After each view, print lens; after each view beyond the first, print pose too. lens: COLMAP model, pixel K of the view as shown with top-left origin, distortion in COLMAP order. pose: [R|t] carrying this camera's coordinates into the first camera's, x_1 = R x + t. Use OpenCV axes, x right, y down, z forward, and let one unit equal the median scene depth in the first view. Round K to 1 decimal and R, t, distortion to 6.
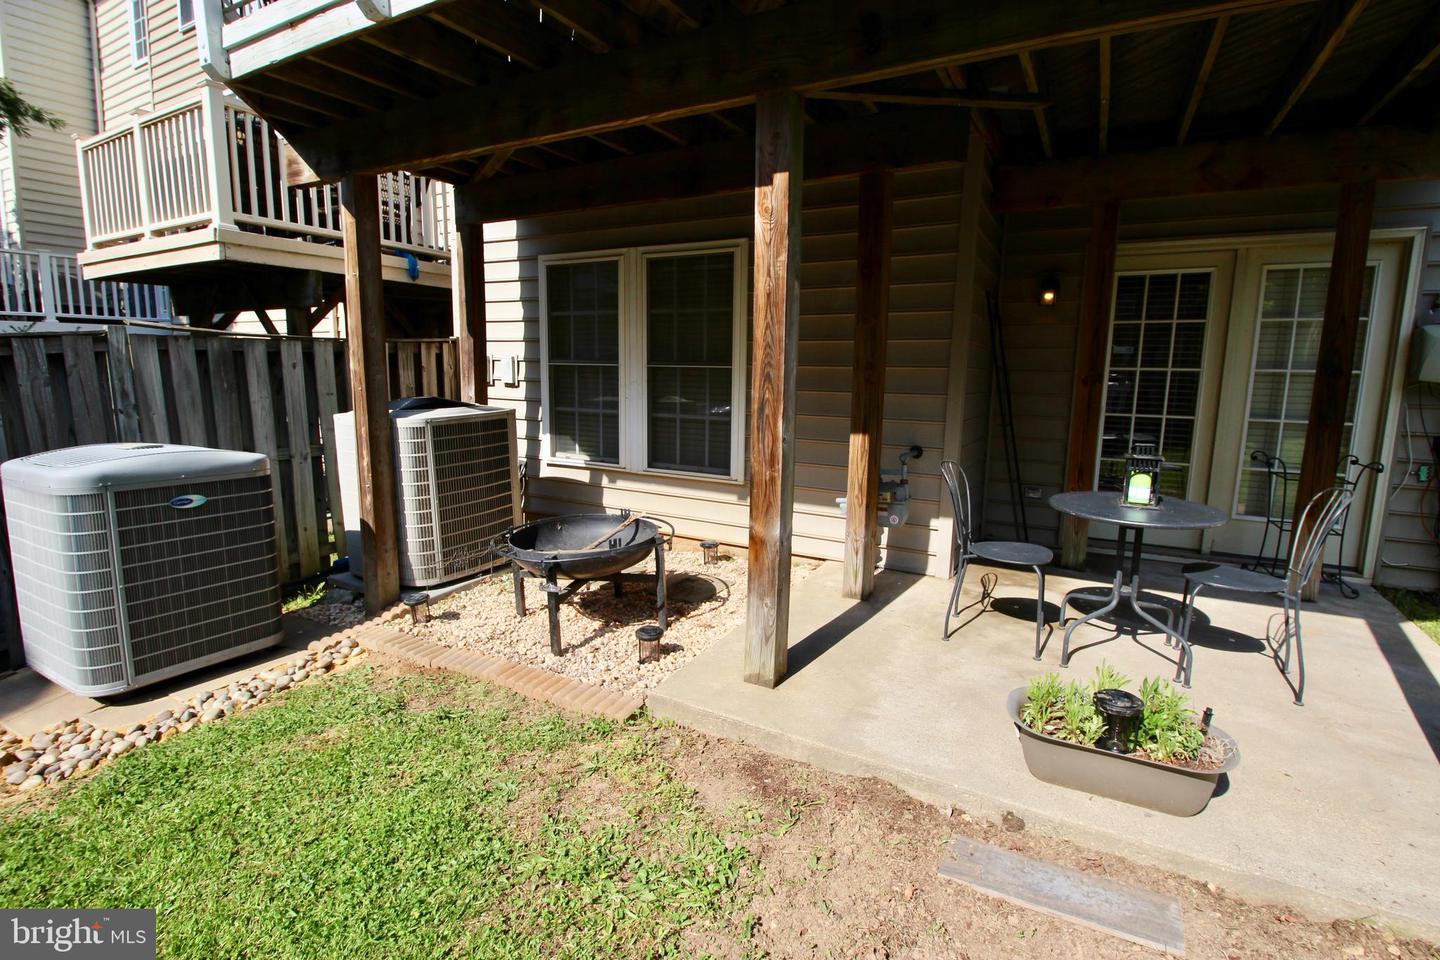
lens RADIAL K [[676.3, 0, 721.4], [0, 676.3, 474.8], [0, 0, 1]] dist [-0.009948, -0.005959]
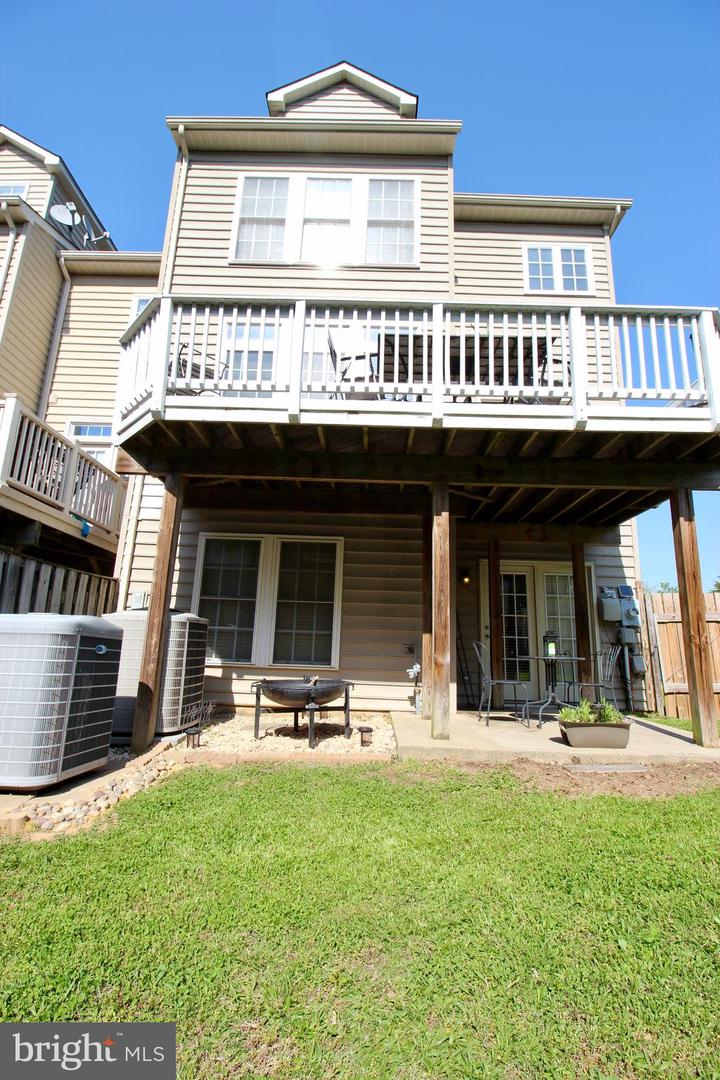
lens RADIAL K [[507.3, 0, 362.7], [0, 507.3, 542.3], [0, 0, 1]] dist [-0.009948, -0.005959]
pose [[0.879113, 0.119509, 0.461388, -0.628019], [0.054505, 0.936494, -0.346423, 0.182791], [-0.473488, 0.329692, 0.816770, -0.225099]]
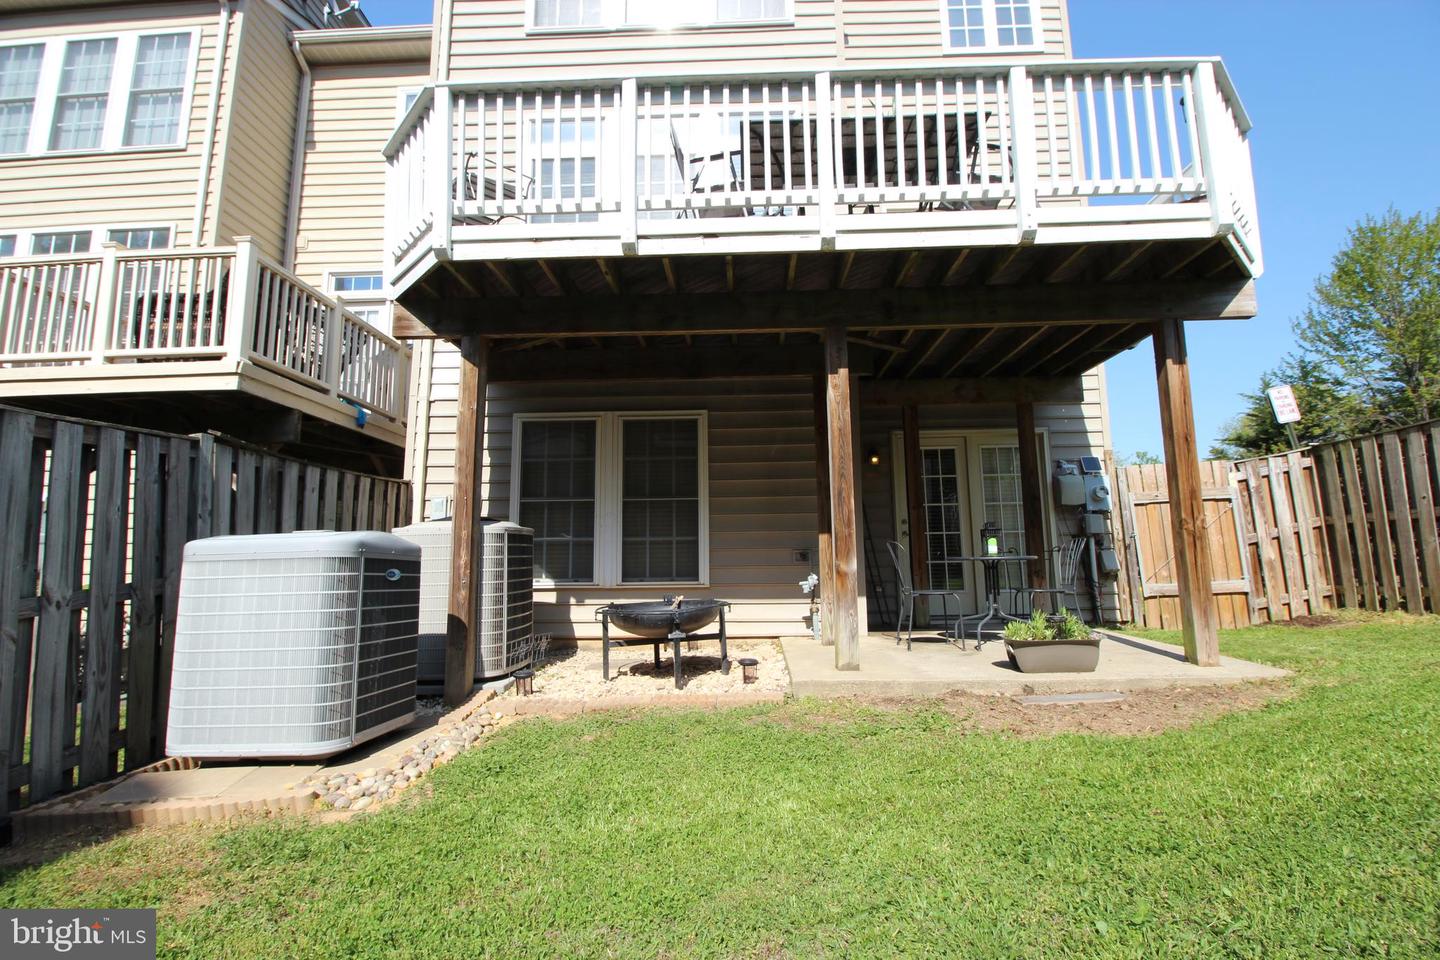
lens RADIAL K [[676.3, 0, 722.9], [0, 676.3, 474.0], [0, 0, 1]] dist [-0.009948, -0.005959]
pose [[0.890787, 0.037353, 0.452883, -0.621280], [0.096377, 0.958414, -0.268616, 0.180852], [-0.444083, 0.282928, 0.850142, -0.213247]]
